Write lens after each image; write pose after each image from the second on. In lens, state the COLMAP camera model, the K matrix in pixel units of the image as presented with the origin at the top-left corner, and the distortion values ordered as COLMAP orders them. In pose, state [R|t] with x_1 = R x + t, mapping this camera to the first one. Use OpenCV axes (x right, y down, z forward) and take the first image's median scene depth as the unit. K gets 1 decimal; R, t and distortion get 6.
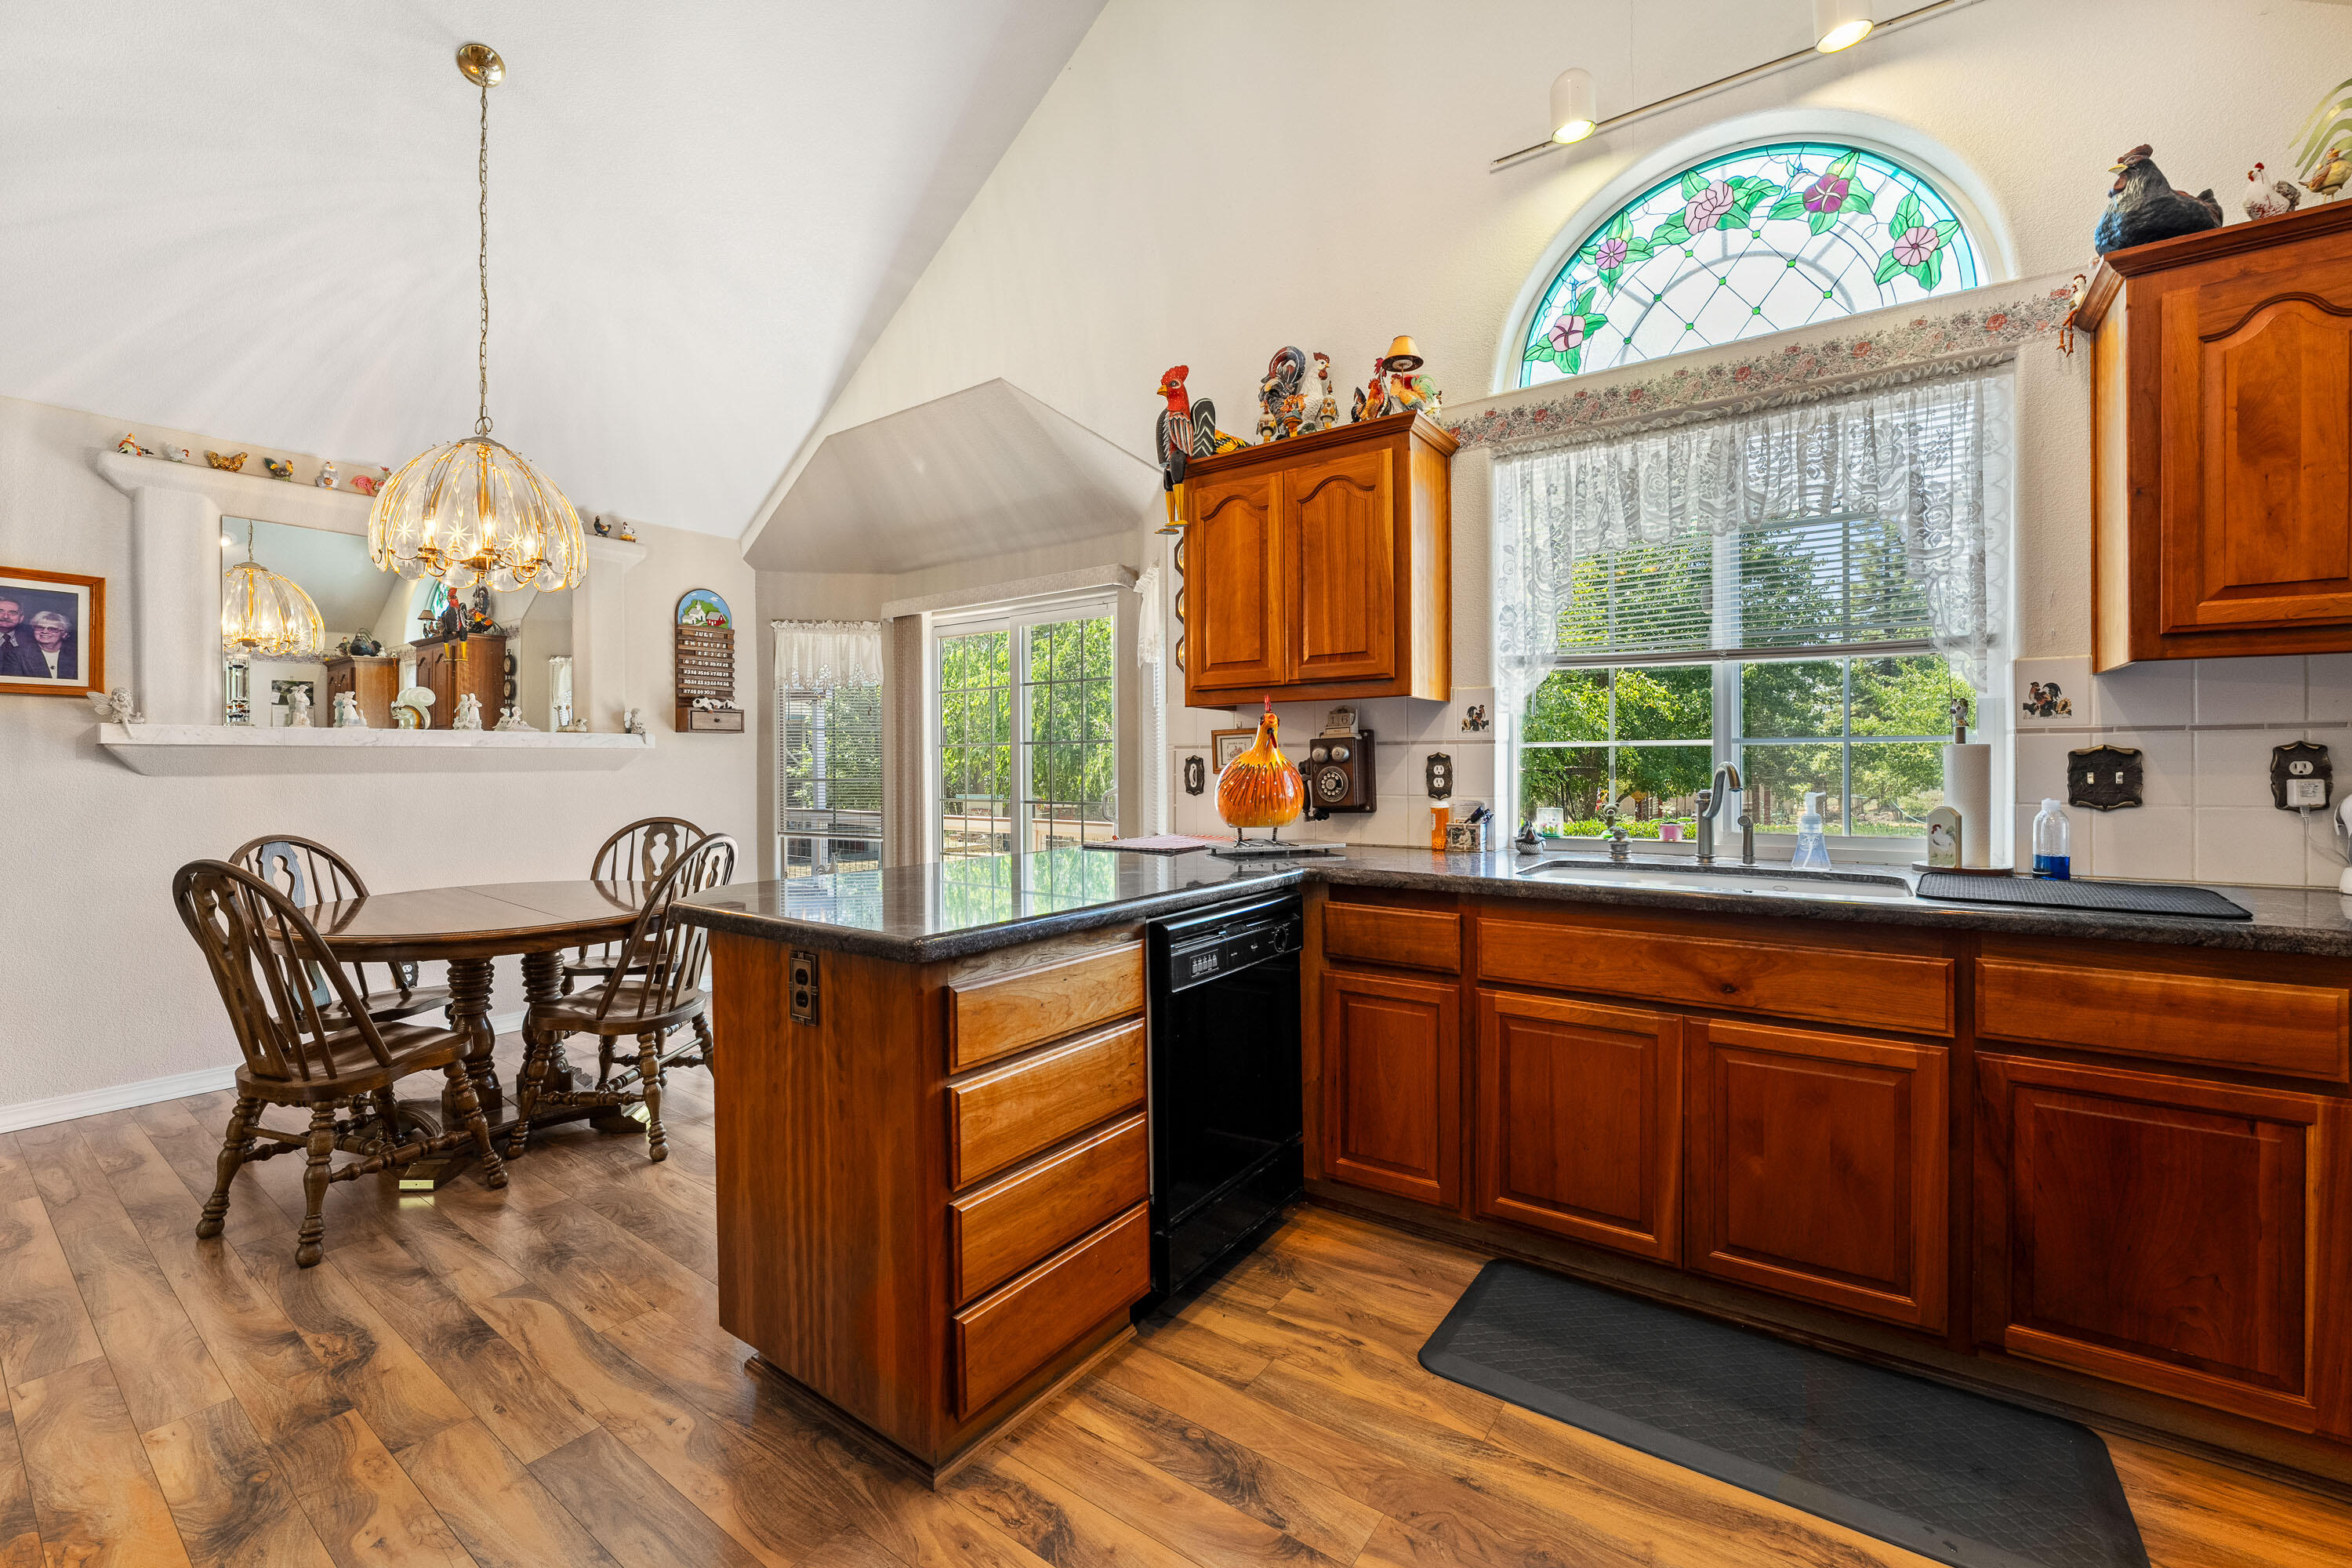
lens RADIAL K [[964.7, 0, 1184.2], [0, 964.7, 775.5], [0, 0, 1]] dist [-0.014365, 0.002531]
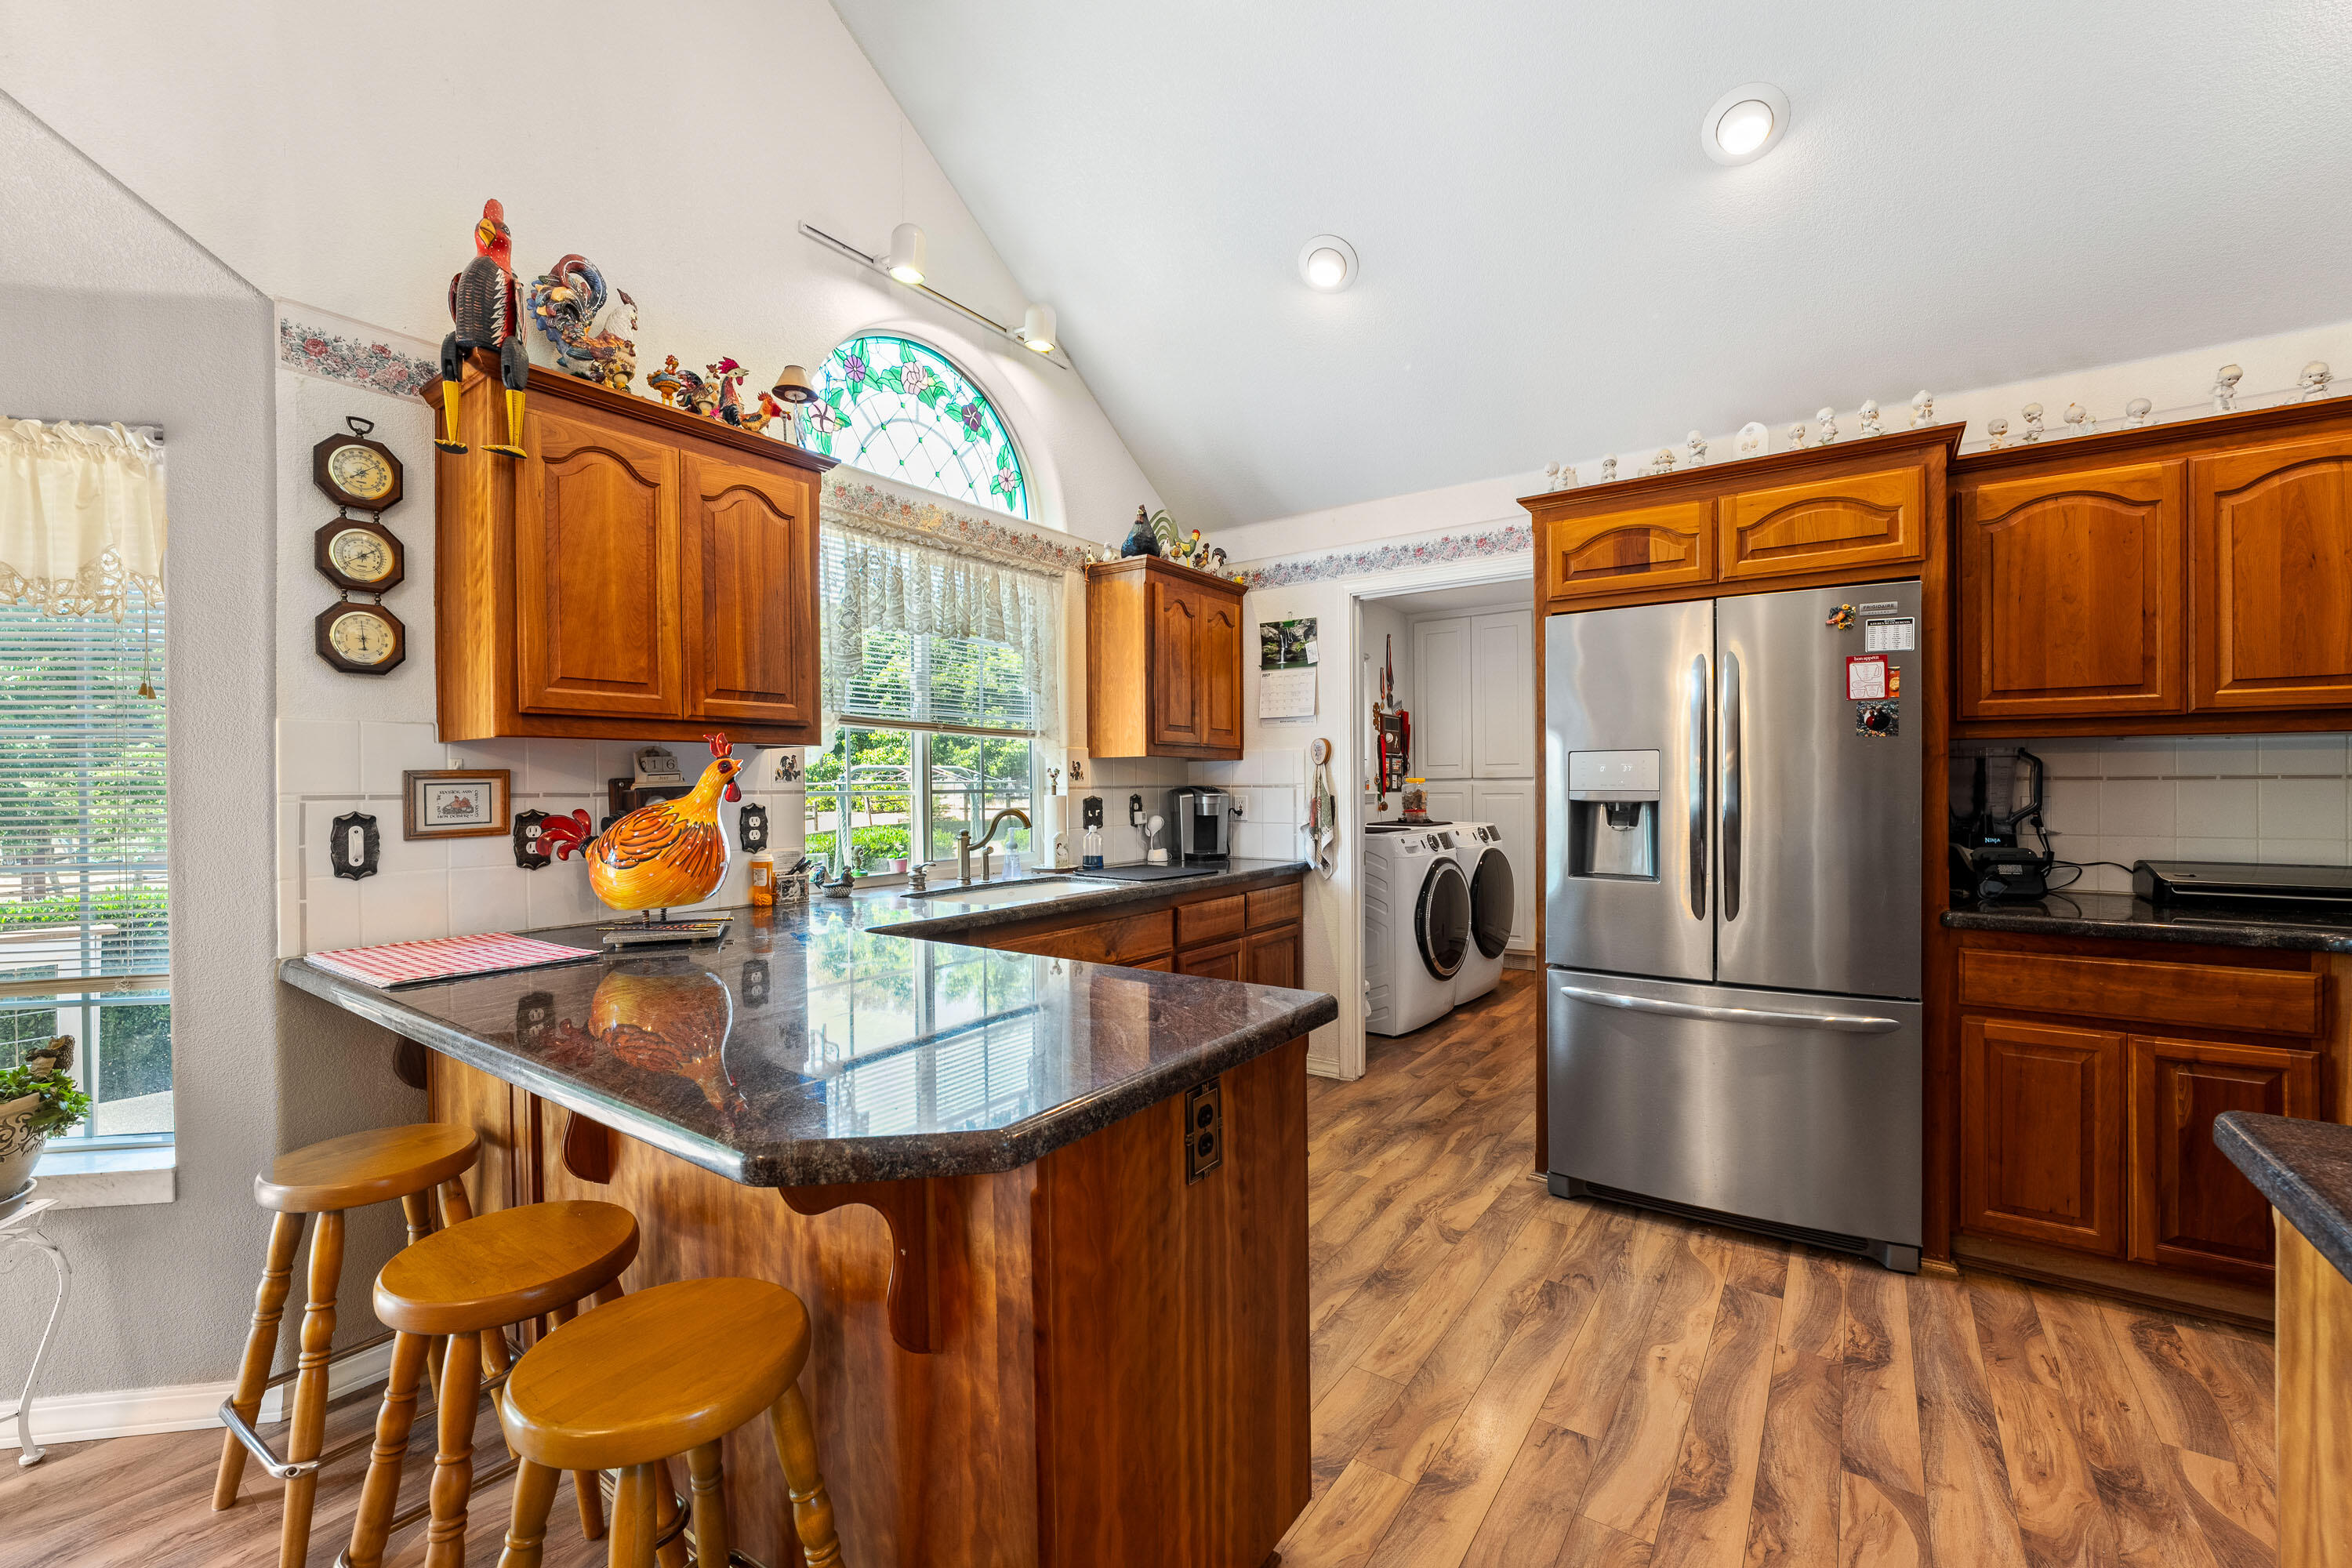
lens RADIAL K [[964.7, 0, 1183.9], [0, 964.7, 787.8], [0, 0, 1]] dist [-0.014365, 0.002531]
pose [[-0.003276, 0.000523, 0.999994, -0.713234], [0.016915, 0.999857, -0.000468, -0.033188], [-0.999852, 0.016914, -0.003284, 0.620018]]
